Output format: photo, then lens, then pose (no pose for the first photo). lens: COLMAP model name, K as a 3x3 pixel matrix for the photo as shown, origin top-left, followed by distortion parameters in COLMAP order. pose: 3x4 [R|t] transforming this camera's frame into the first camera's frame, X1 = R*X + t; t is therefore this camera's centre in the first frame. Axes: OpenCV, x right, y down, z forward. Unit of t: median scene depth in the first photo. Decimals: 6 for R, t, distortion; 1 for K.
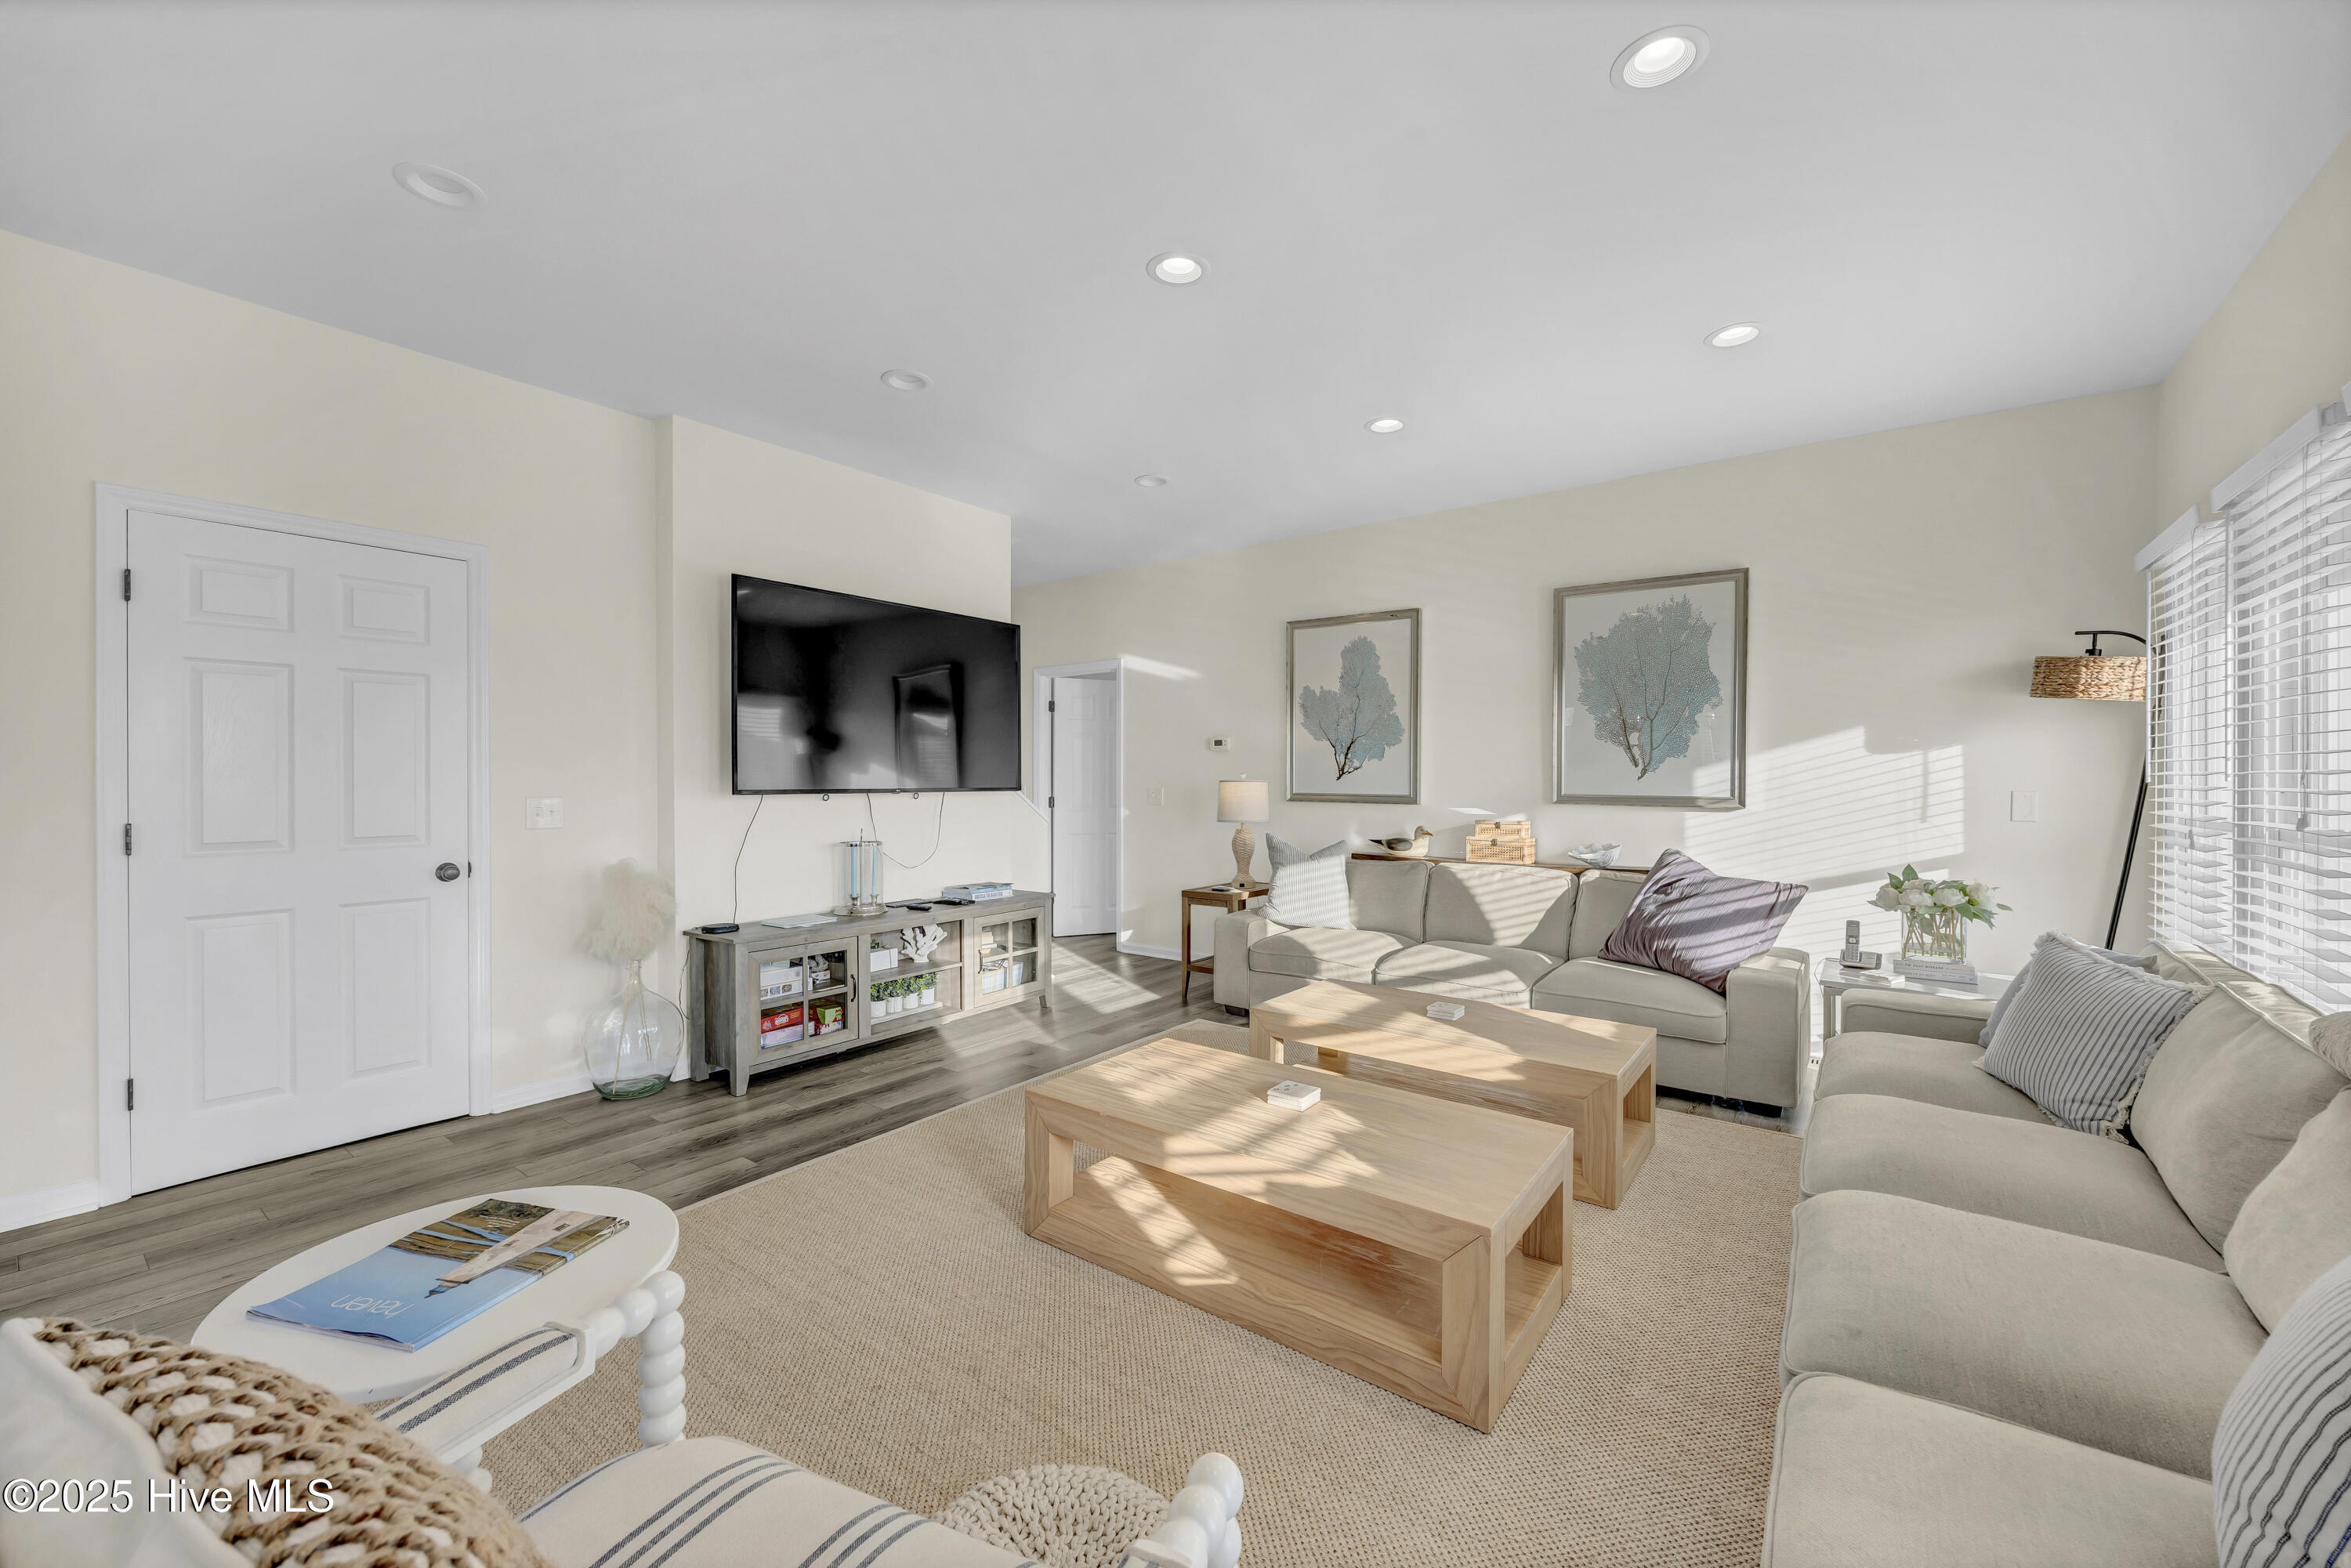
lens RADIAL K [[911.3, 0, 1181.0], [0, 911.3, 788.9], [0, 0, 1]] dist [0.000915, -0.000430]
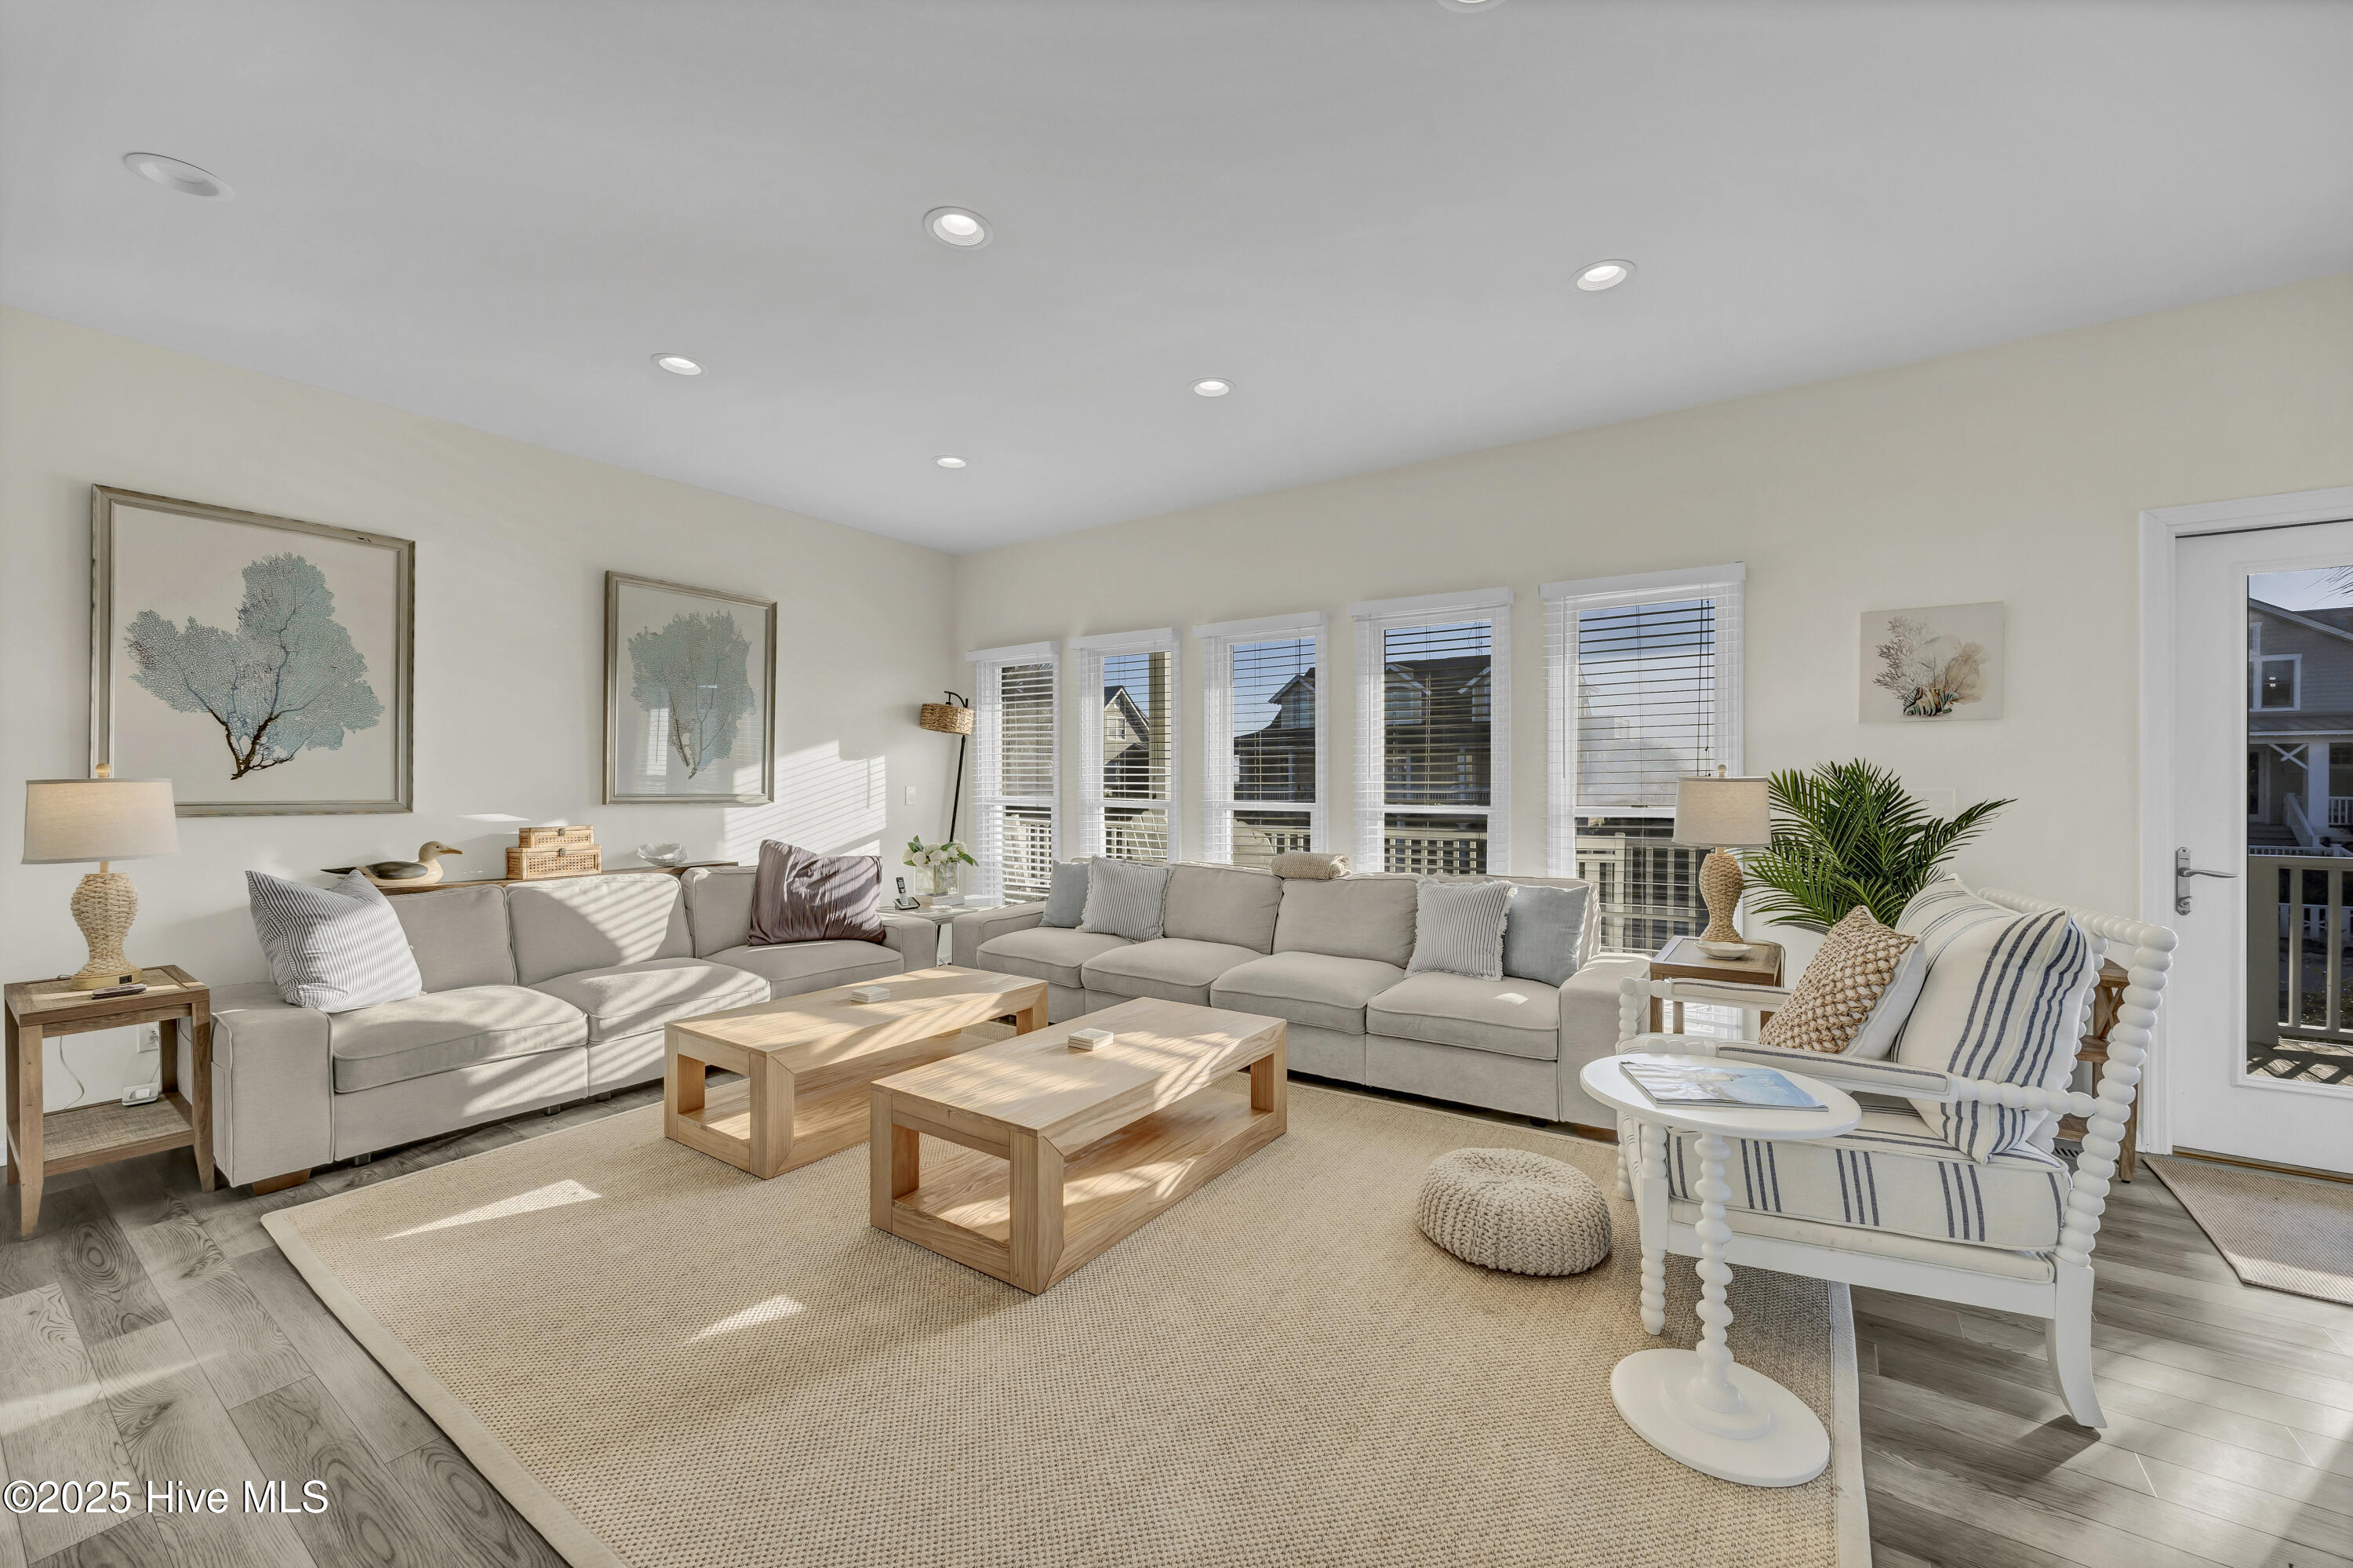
lens RADIAL K [[912.2, 0, 1197.5], [0, 912.2, 792.4], [0, 0, 1]] dist [0.000915, -0.000430]
pose [[-0.046091, -0.013133, 0.998851, -0.578656], [0.011980, 0.999834, 0.013699, -0.002110], [-0.998865, 0.012598, -0.045926, 0.488793]]
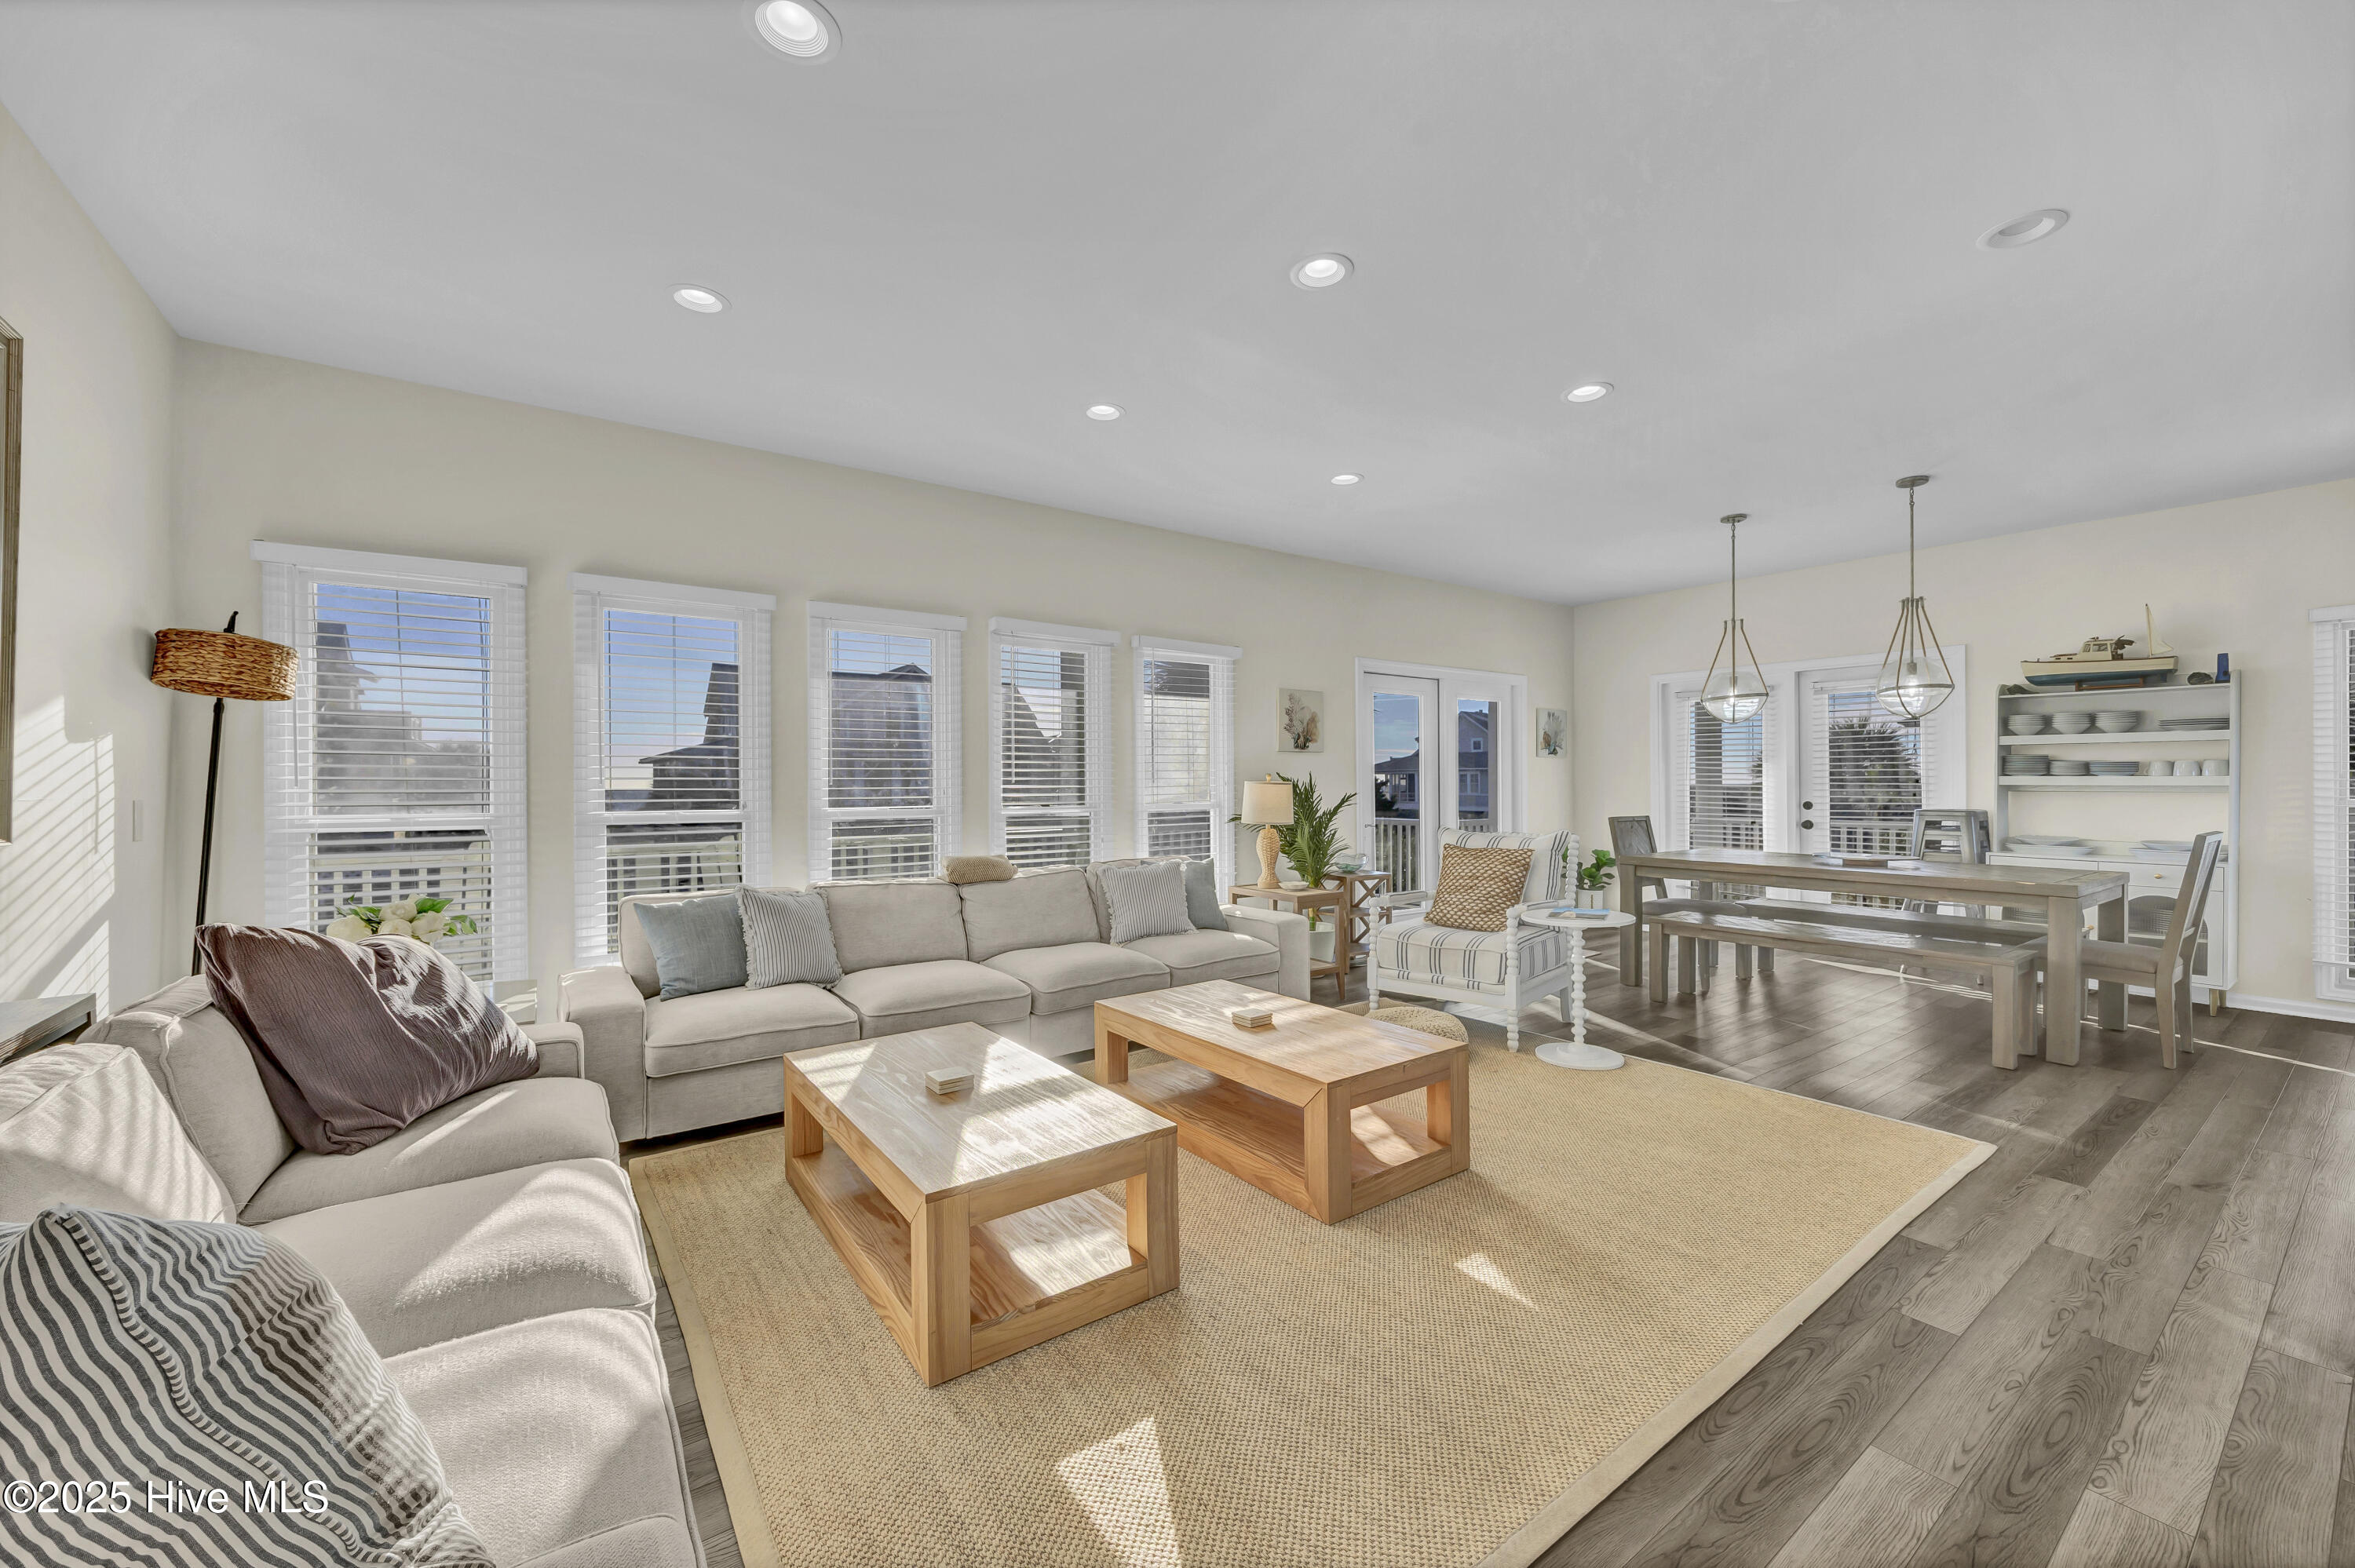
lens RADIAL K [[912.8, 0, 1180.2], [0, 912.8, 788.1], [0, 0, 1]] dist [0.000915, -0.000430]
pose [[-0.955612, 0.002979, 0.294611, -0.085521], [0.007683, 0.999861, 0.014810, -0.009998], [-0.294526, 0.016417, -0.955502, 1.236376]]
